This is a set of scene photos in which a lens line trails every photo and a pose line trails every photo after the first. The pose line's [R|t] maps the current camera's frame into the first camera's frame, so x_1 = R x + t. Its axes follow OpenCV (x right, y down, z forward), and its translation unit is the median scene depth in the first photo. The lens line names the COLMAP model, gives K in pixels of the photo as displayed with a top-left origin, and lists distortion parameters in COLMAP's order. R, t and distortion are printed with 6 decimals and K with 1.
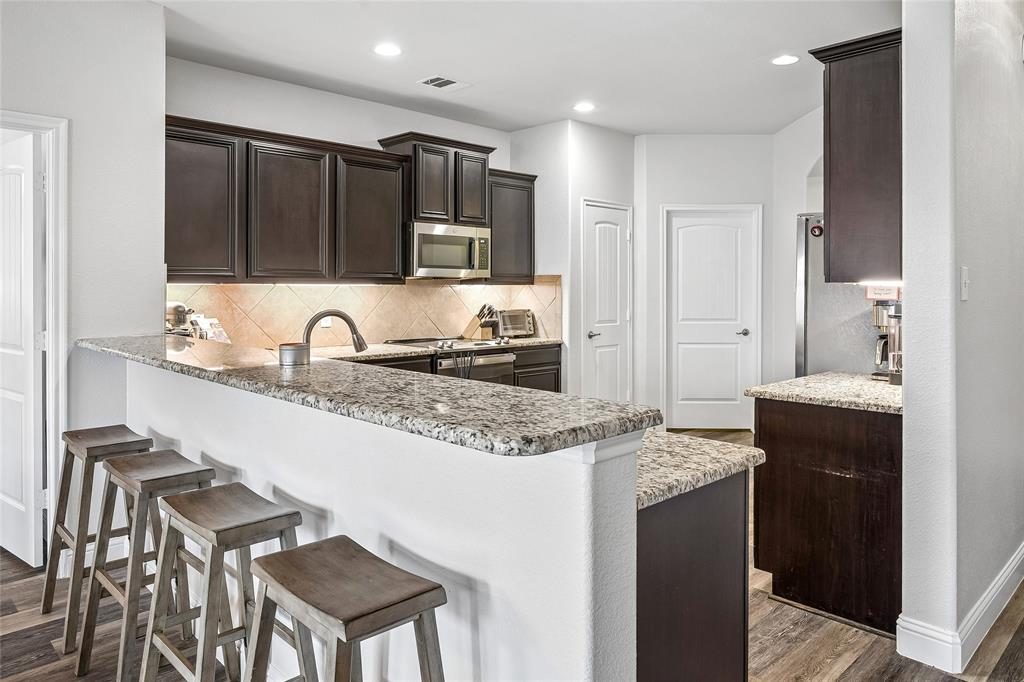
lens RADIAL K [[688.3, 0, 511.2], [0, 688.3, 288.8], [0, 0, 1]] dist [-0.002016, -0.000731]
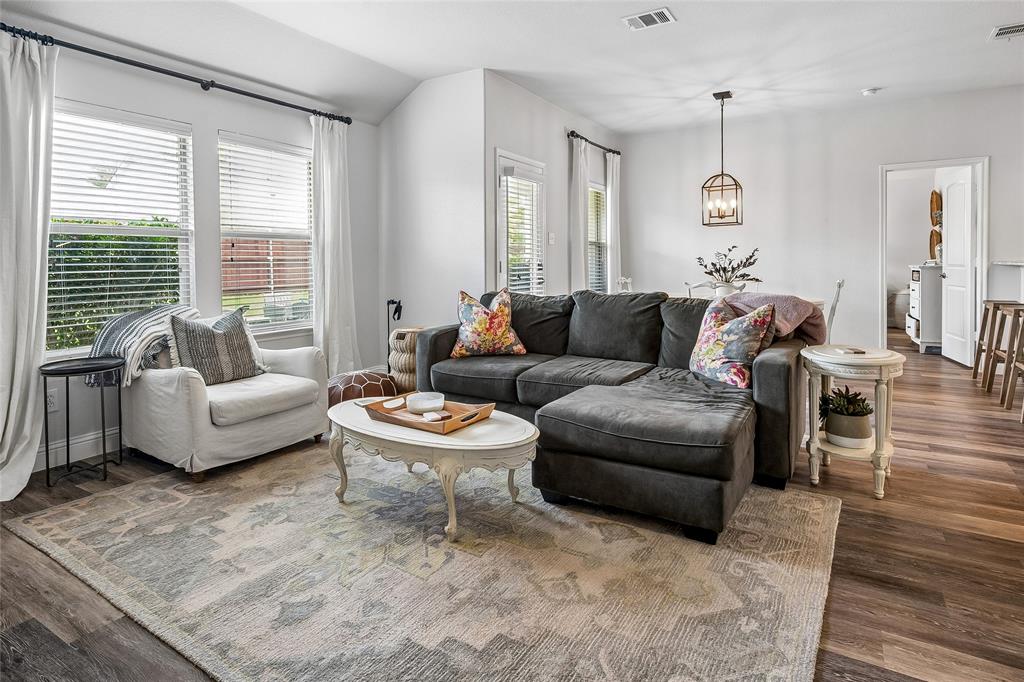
lens RADIAL K [[550.9, 0, 515.1], [0, 550.9, 273.0], [0, 0, 1]] dist [-0.002292, -0.000320]
pose [[0.257361, 0.015106, -0.966197, 0.348320], [0.005864, 0.999835, 0.017194, 0.041325], [0.966297, -0.010091, 0.257230, -0.475580]]
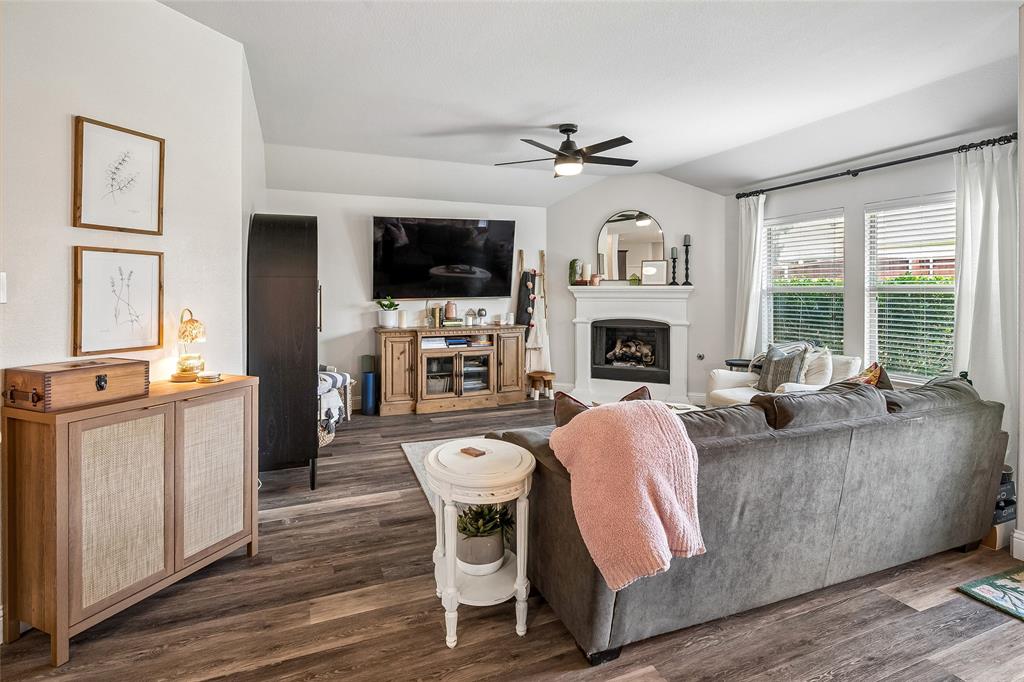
lens RADIAL K [[519.1, 0, 515.0], [0, 519.1, 296.5], [0, 0, 1]] dist [-0.000967, 0.000098]
pose [[-0.932013, -0.005715, 0.362380, -0.221479], [0.000016, 0.999875, 0.015809, -0.001008], [-0.362425, 0.014740, -0.931896, 0.298181]]
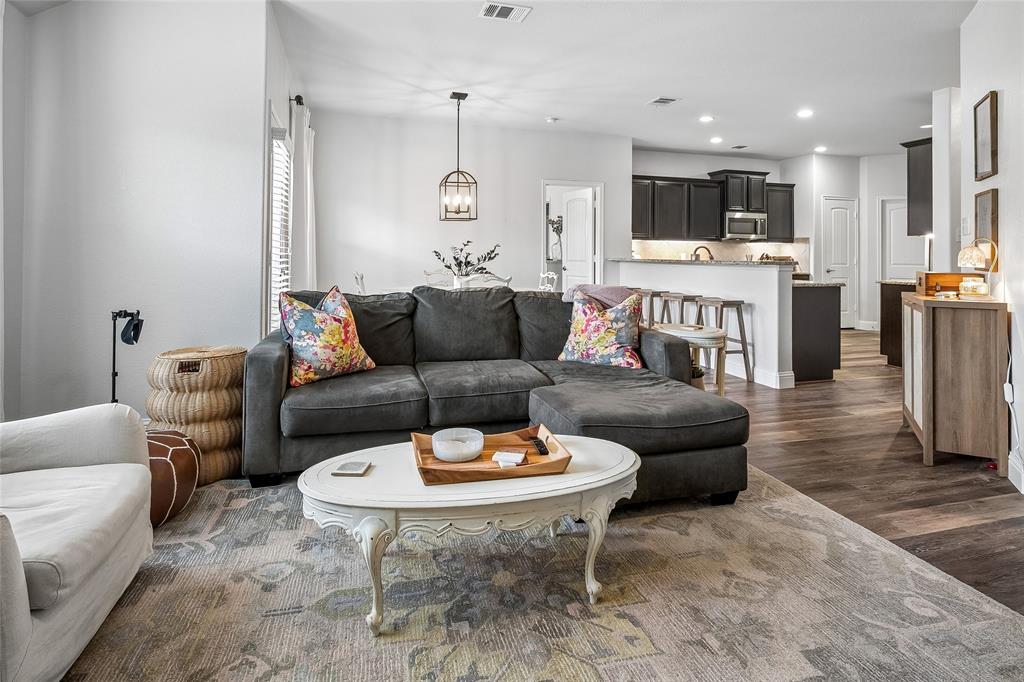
lens RADIAL K [[560.6, 0, 513.8], [0, 560.6, 247.3], [0, 0, 1]] dist [-0.001363, -0.000350]
pose [[0.888074, 0.000581, -0.459700, 0.062773], [-0.009667, 0.999802, -0.017413, 0.041813], [0.459599, 0.019908, 0.887904, -0.733675]]
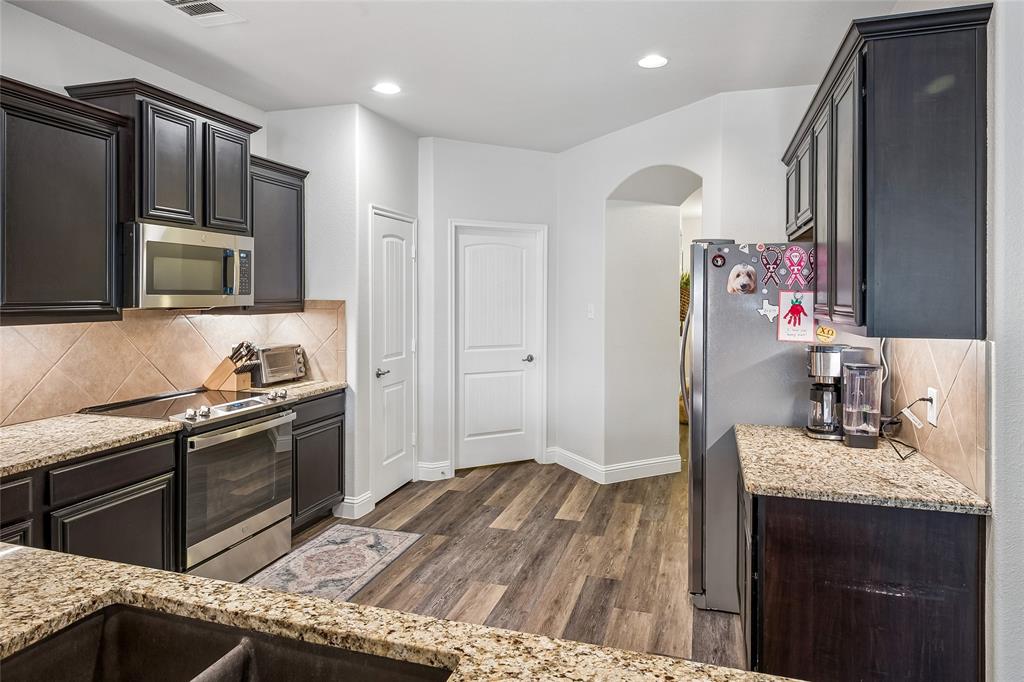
lens RADIAL K [[615.3, 0, 513.7], [0, 615.3, 298.3], [0, 0, 1]] dist [-0.001738, 0.000715]
pose [[0.877635, -0.001369, 0.479327, -0.099503], [-0.000934, 0.999989, 0.004567, -0.027008], [-0.479328, -0.004456, 0.877624, 0.302779]]
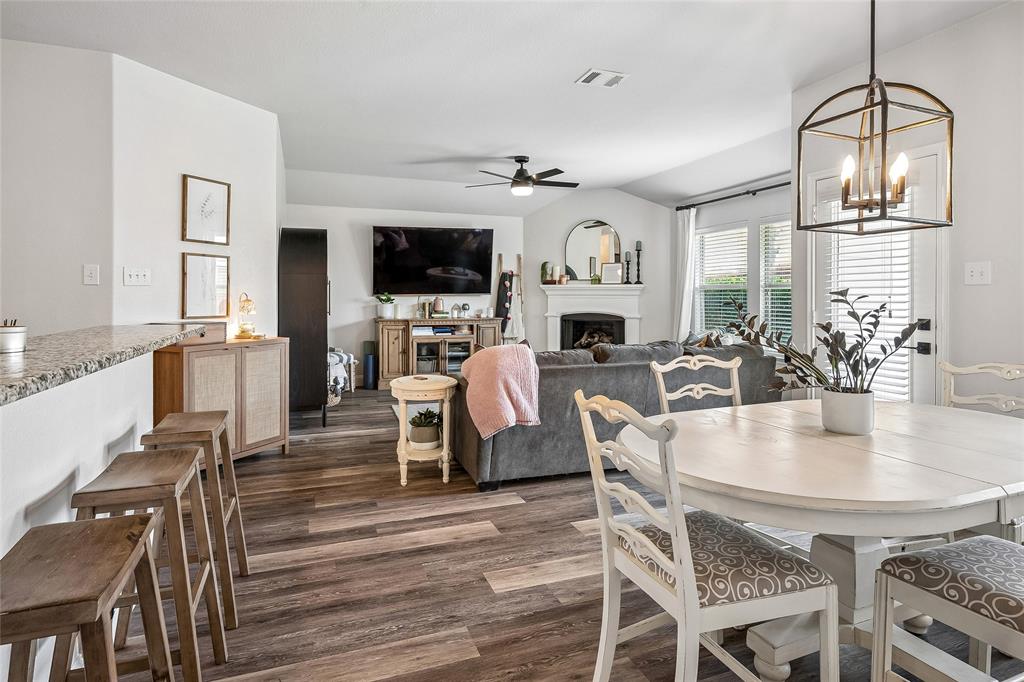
lens RADIAL K [[557.4, 0, 519.4], [0, 557.4, 307.5], [0, 0, 1]] dist [0.000067, 0.000008]
pose [[-0.919618, -0.013123, 0.392595, -0.435176], [-0.003543, 0.999678, 0.025117, 0.017028], [-0.392798, 0.021707, -0.919369, 0.533655]]
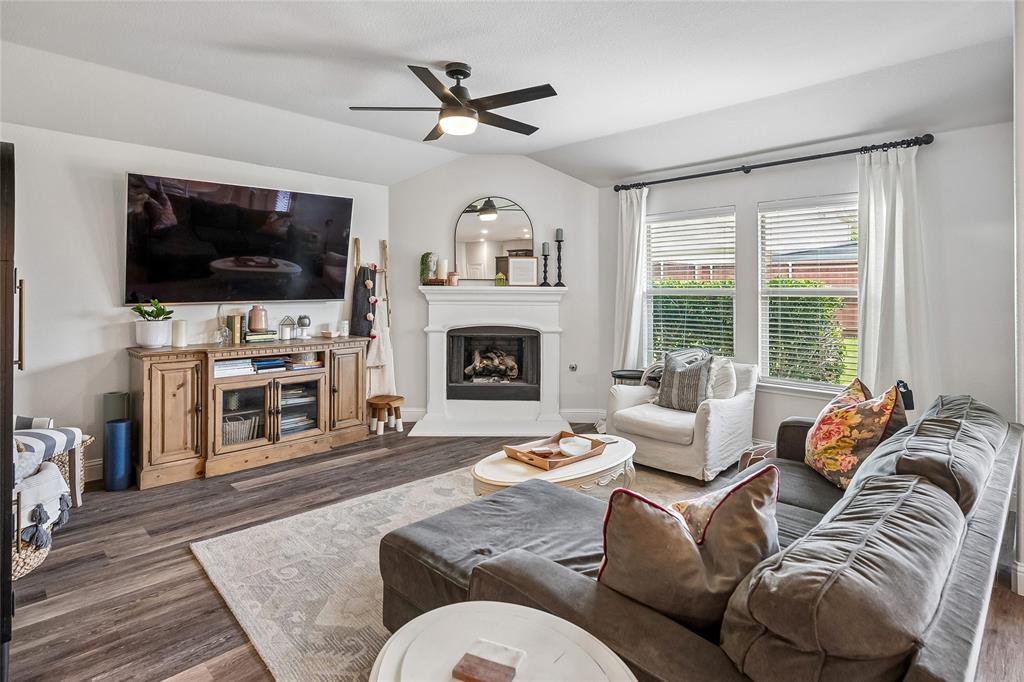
lens RADIAL K [[526.5, 0, 516.5], [0, 526.5, 294.3], [0, 0, 1]] dist [-0.002243, -0.000585]
pose [[-0.999556, -0.007440, -0.028848, -0.055606], [-0.007682, 0.999936, 0.008271, -0.000383], [0.028785, 0.008489, -0.999550, 0.113349]]
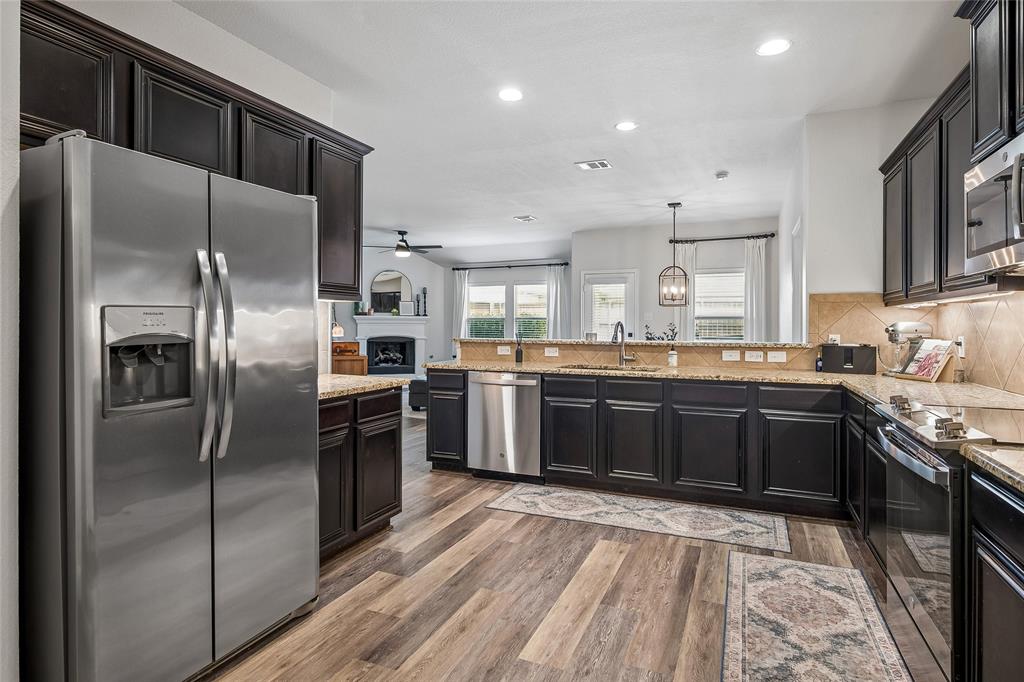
lens RADIAL K [[543.8, 0, 515.0], [0, 543.8, 325.0], [0, 0, 1]] dist [0.000732, 0.000008]
pose [[-0.922250, -0.006146, -0.386545, 0.307448], [-0.007351, 0.999972, 0.001638, 0.019476], [0.386524, 0.004352, -0.922269, 1.127973]]
